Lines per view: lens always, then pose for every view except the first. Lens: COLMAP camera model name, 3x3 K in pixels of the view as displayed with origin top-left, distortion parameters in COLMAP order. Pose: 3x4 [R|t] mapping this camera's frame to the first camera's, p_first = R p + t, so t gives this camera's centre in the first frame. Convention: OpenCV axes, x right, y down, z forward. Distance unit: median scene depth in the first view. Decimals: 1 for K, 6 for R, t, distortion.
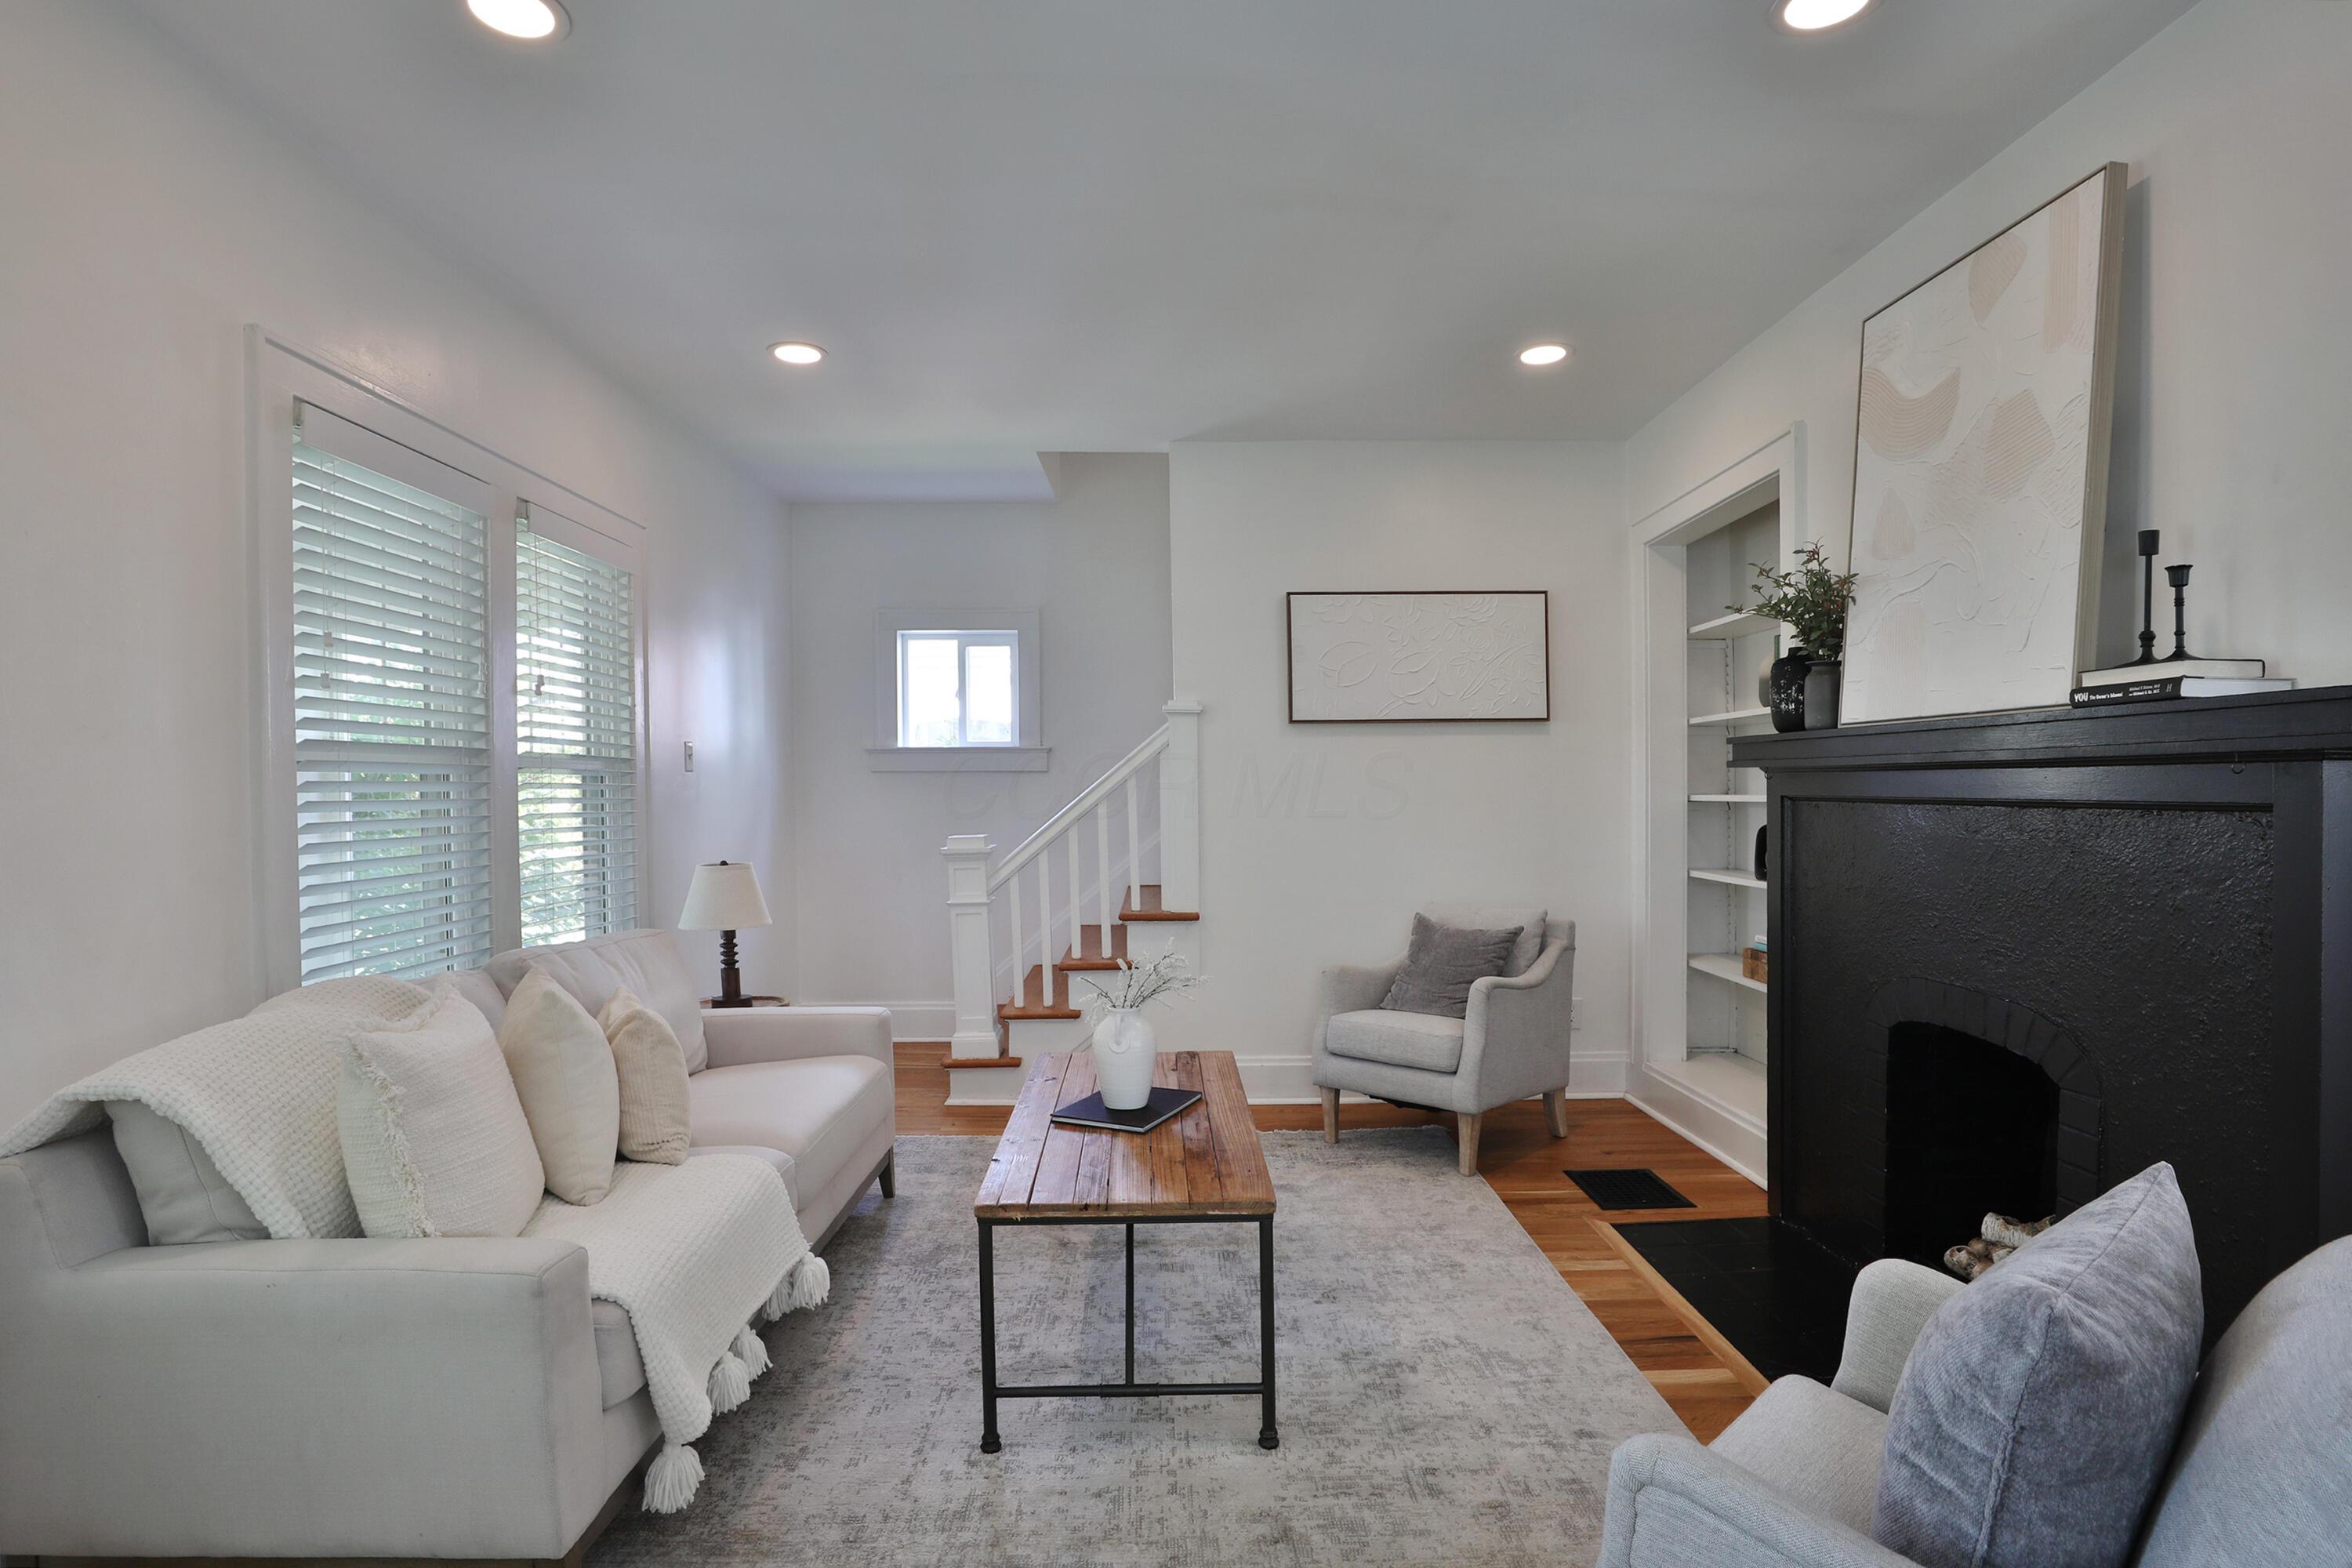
lens RADIAL K [[1194.2, 0, 1161.7], [0, 1194.2, 795.0], [0, 0, 1]] dist [-0.034041, -0.002100]
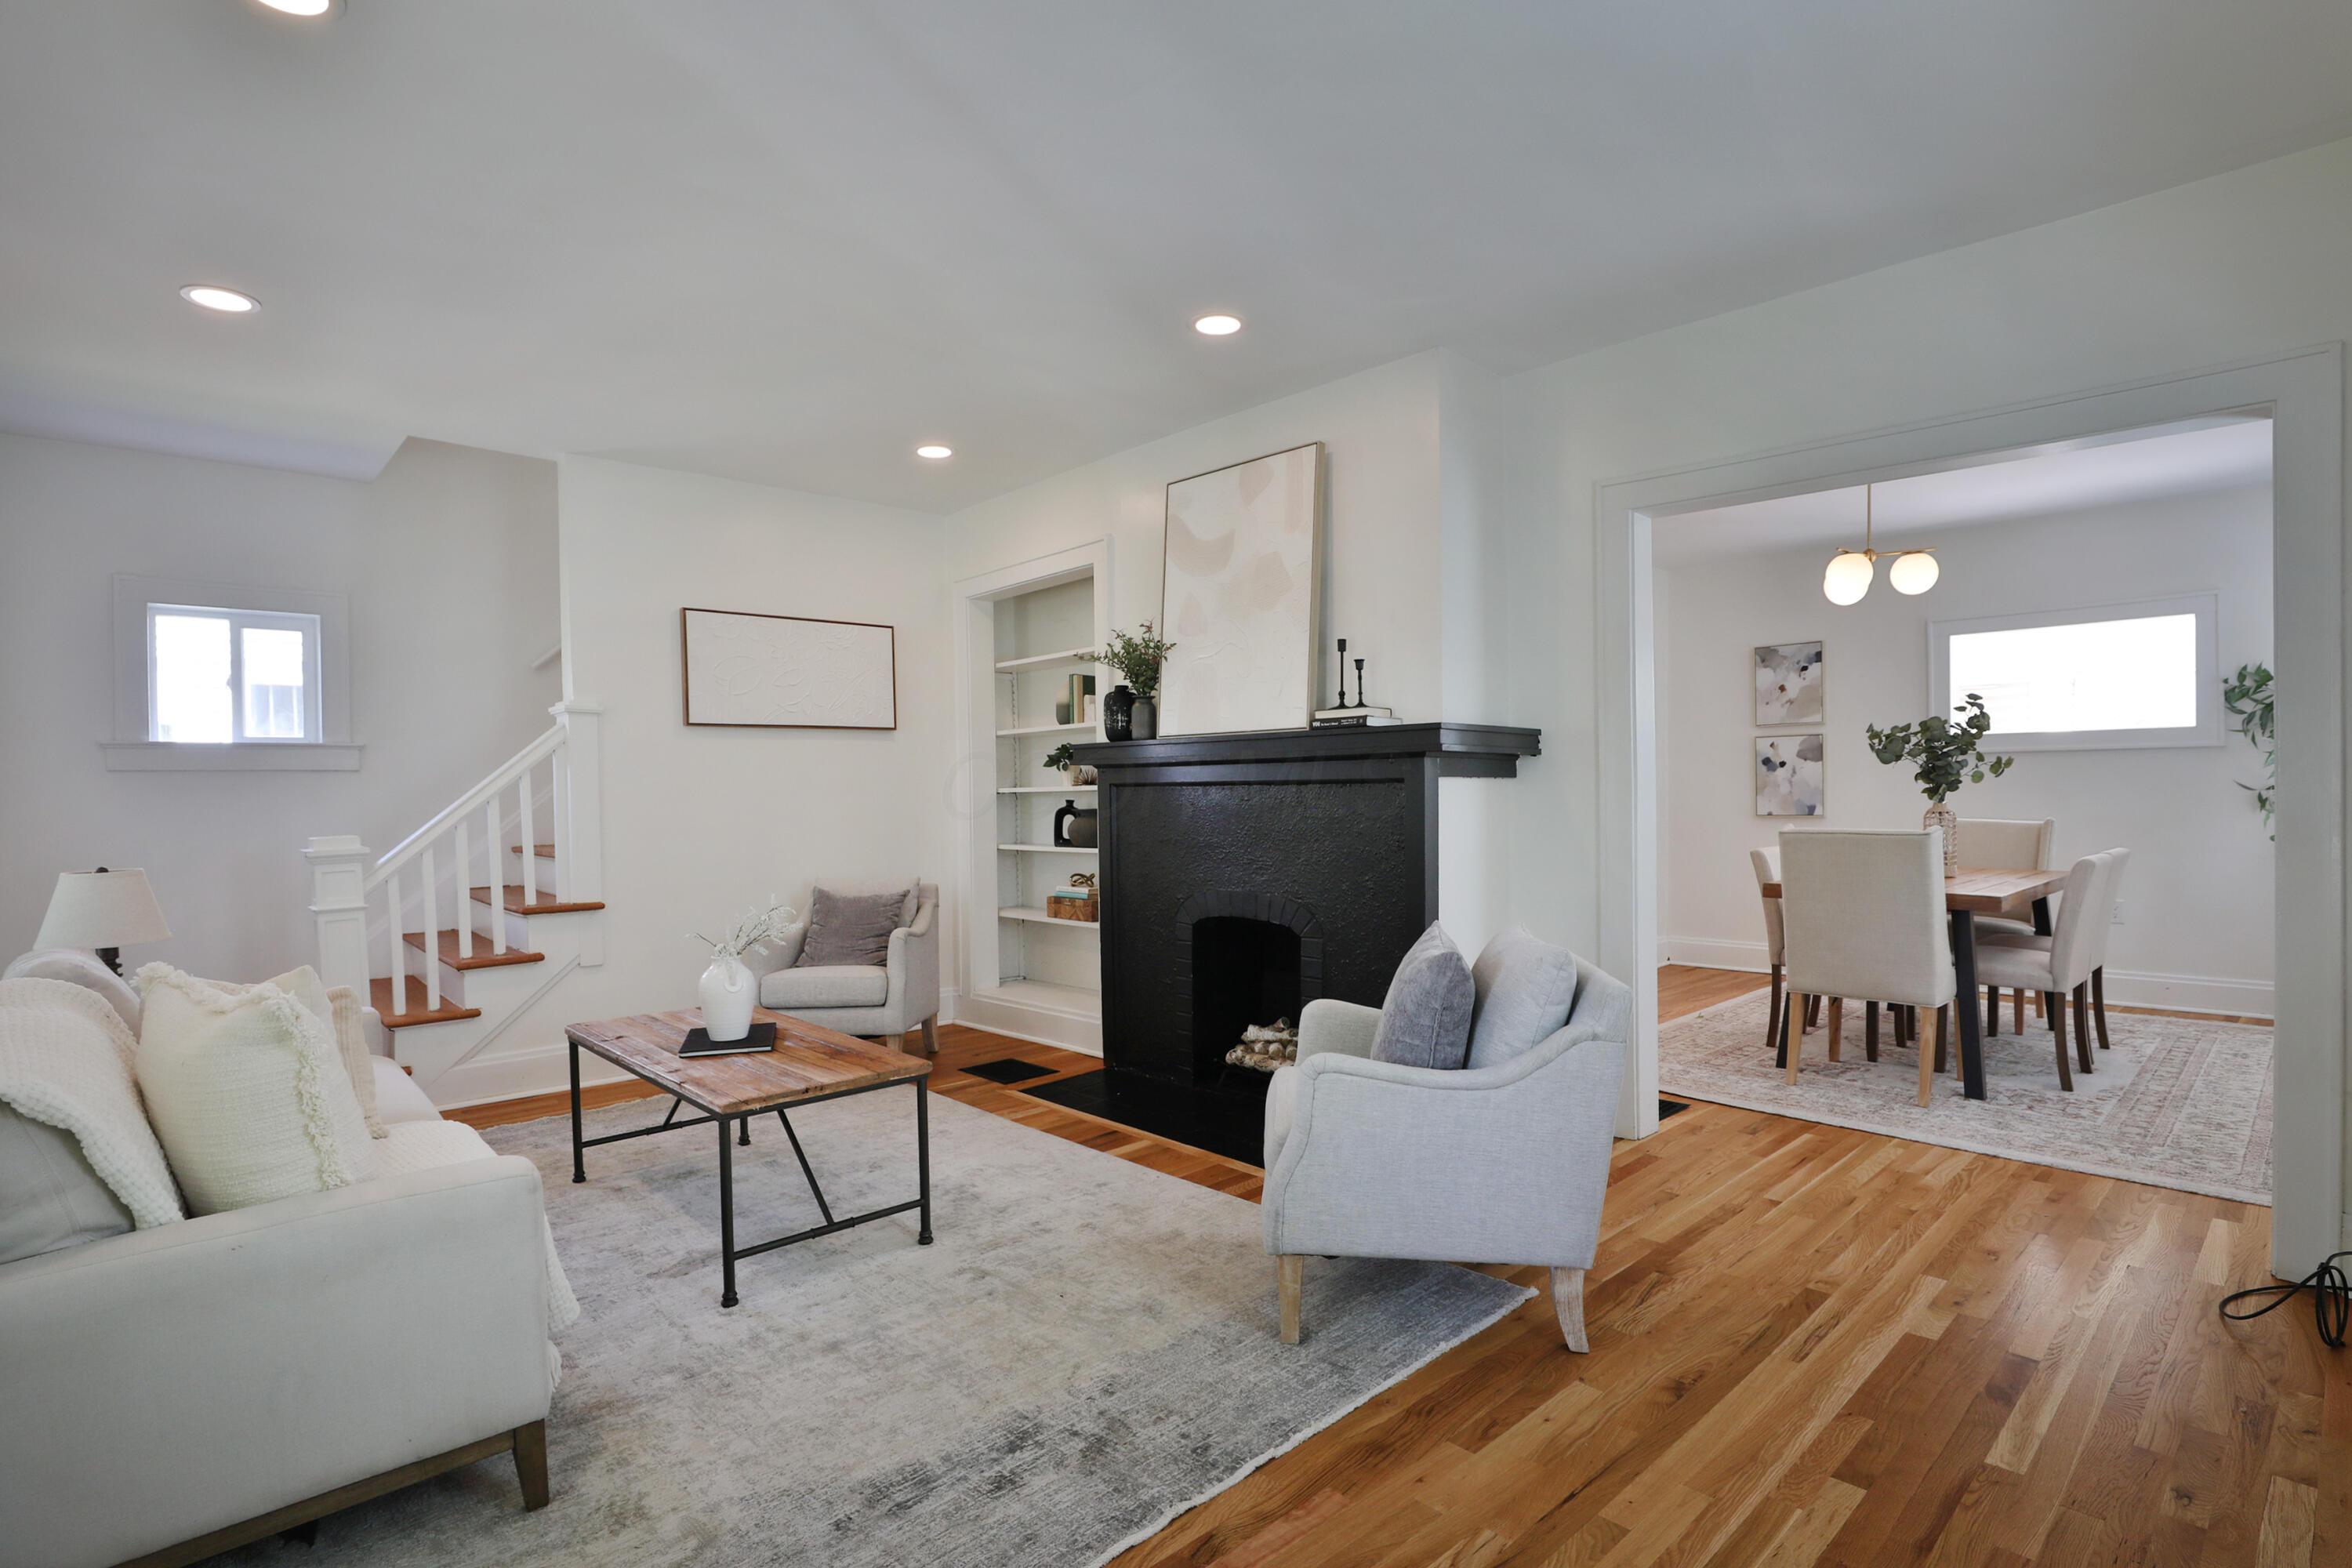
lens RADIAL K [[1194.2, 0, 1166.6], [0, 1194.2, 788.7], [0, 0, 1]] dist [-0.034041, -0.002100]
pose [[0.734136, -0.005494, 0.678980, -0.398383], [0.015435, 0.999844, -0.008600, 0.018957], [-0.678827, 0.016794, 0.734106, -0.141540]]
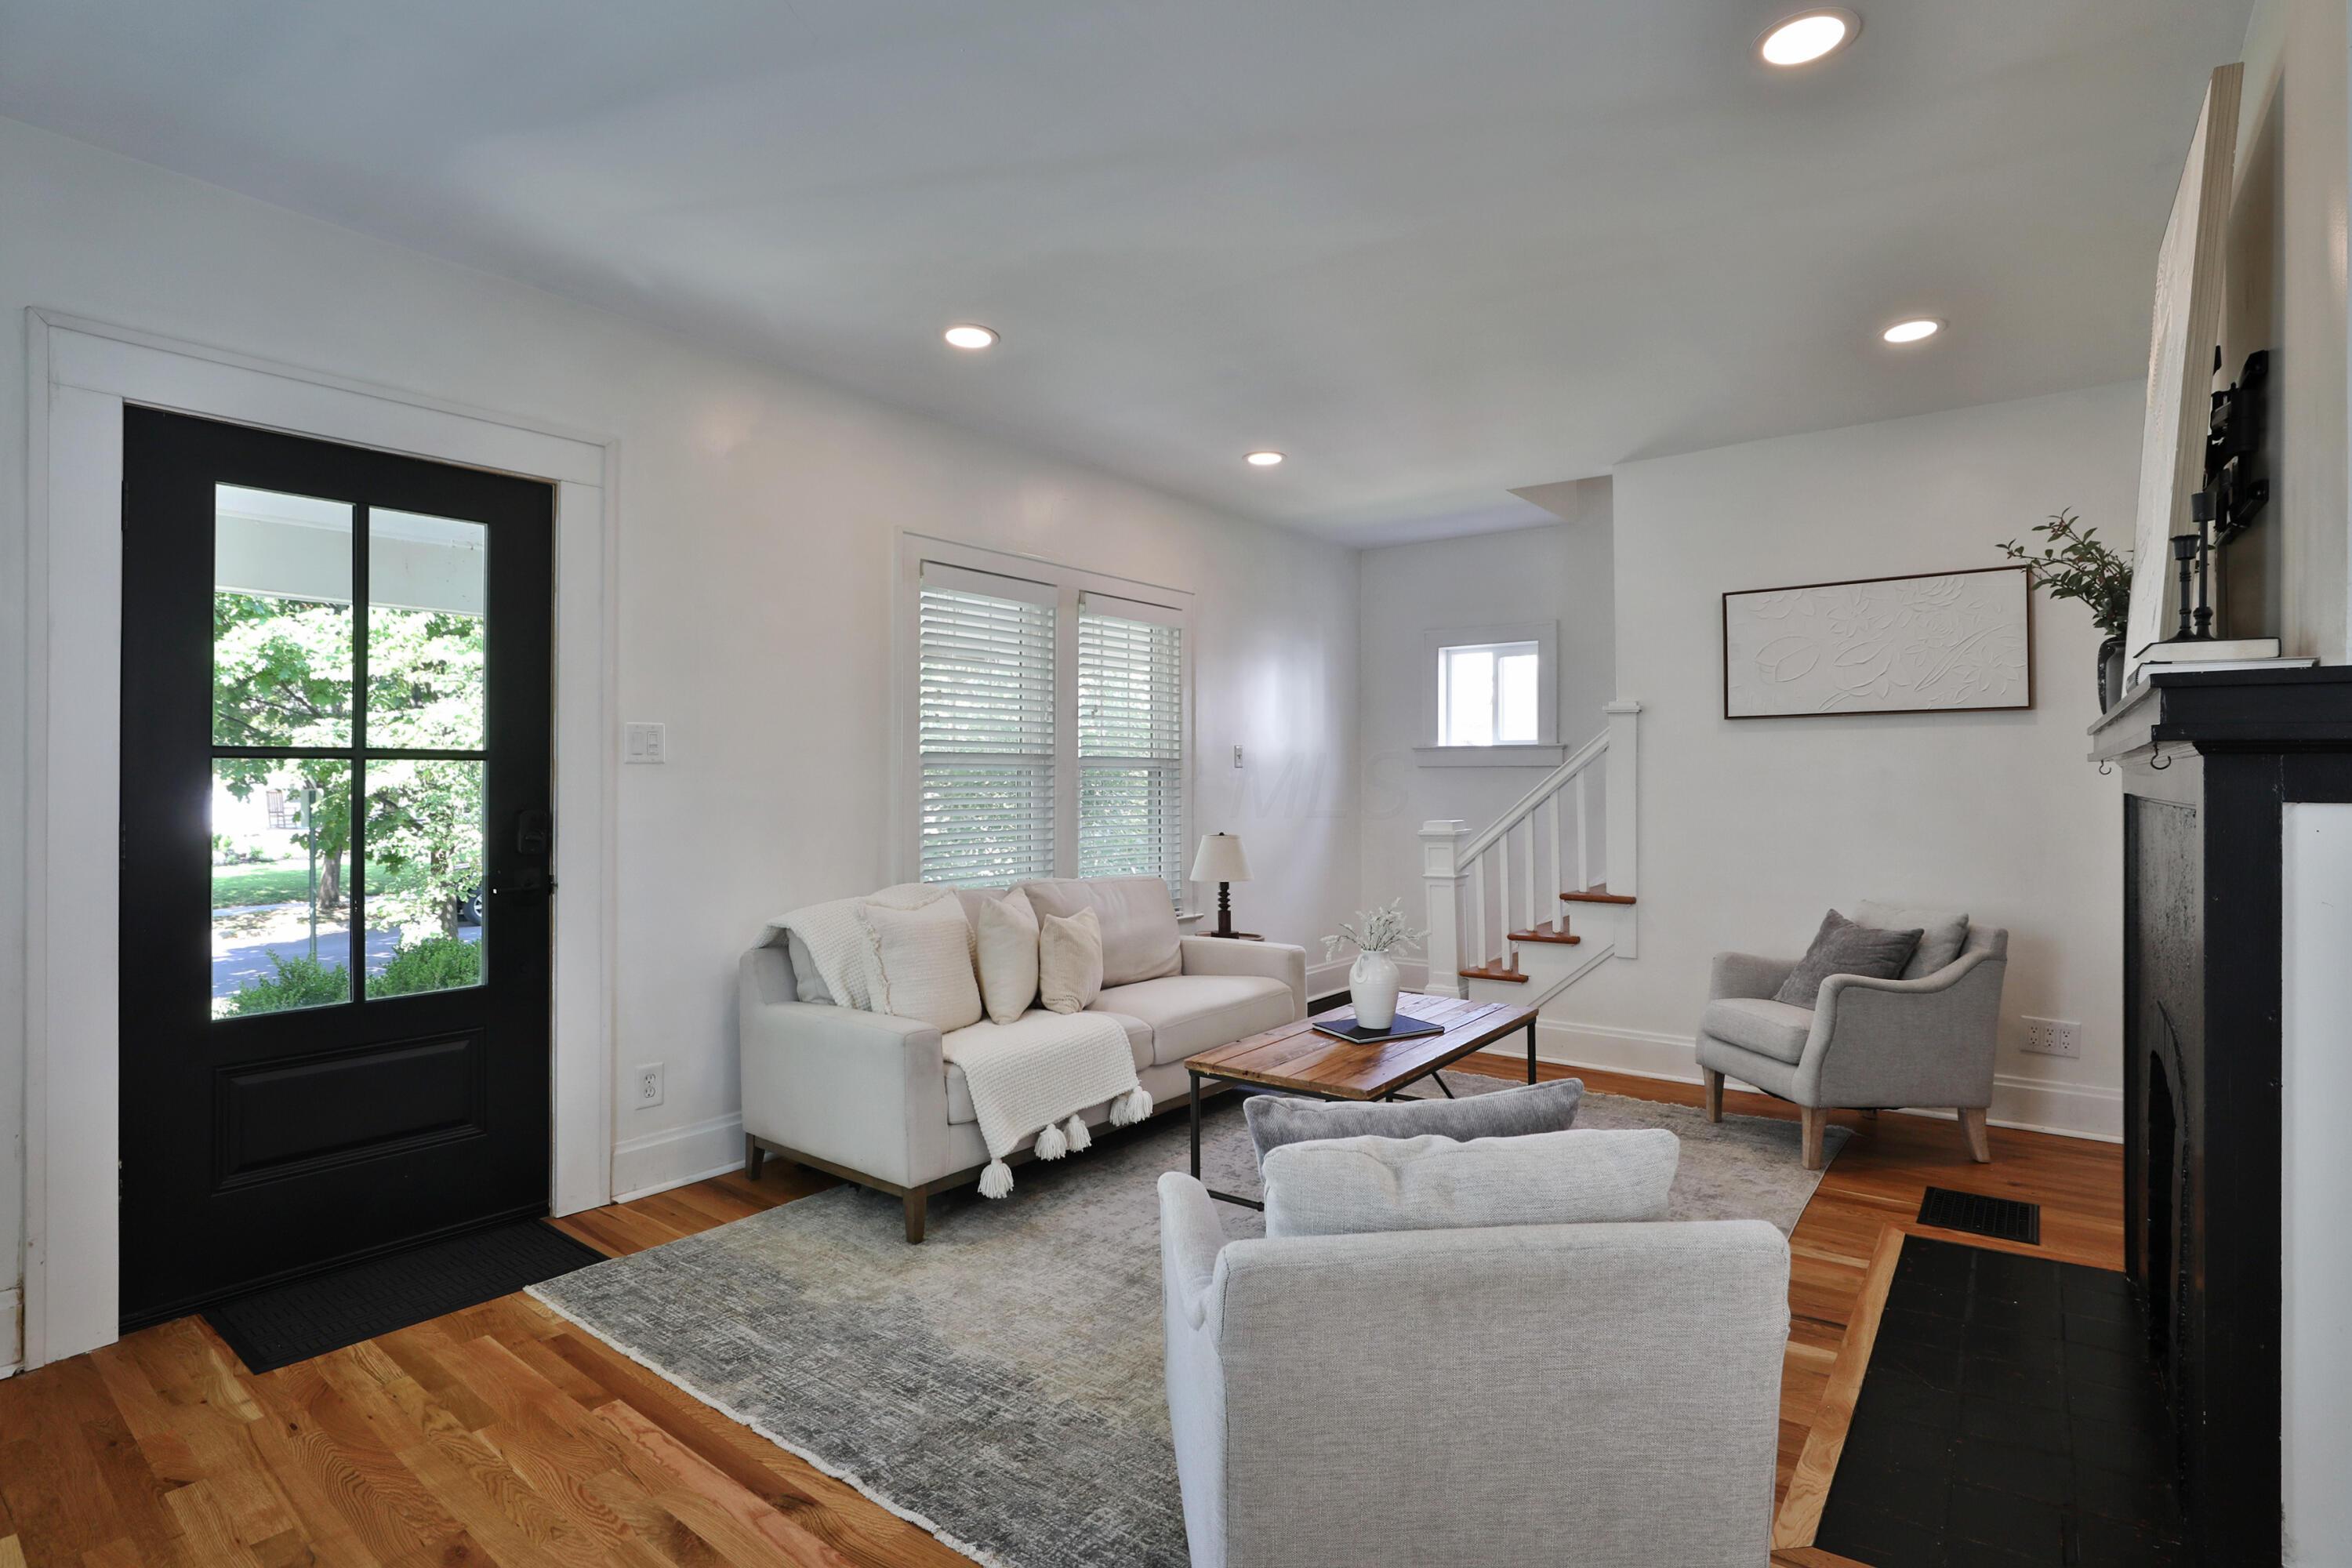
lens RADIAL K [[1154.0, 0, 1169.0], [0, 1154.0, 764.0], [0, 0, 1]] dist [-0.026147, 0.007616]
pose [[0.786173, -0.005481, -0.617982, 0.433779], [-0.007045, 0.999816, -0.017829, 0.000122], [0.617966, 0.018370, 0.785990, -0.096704]]
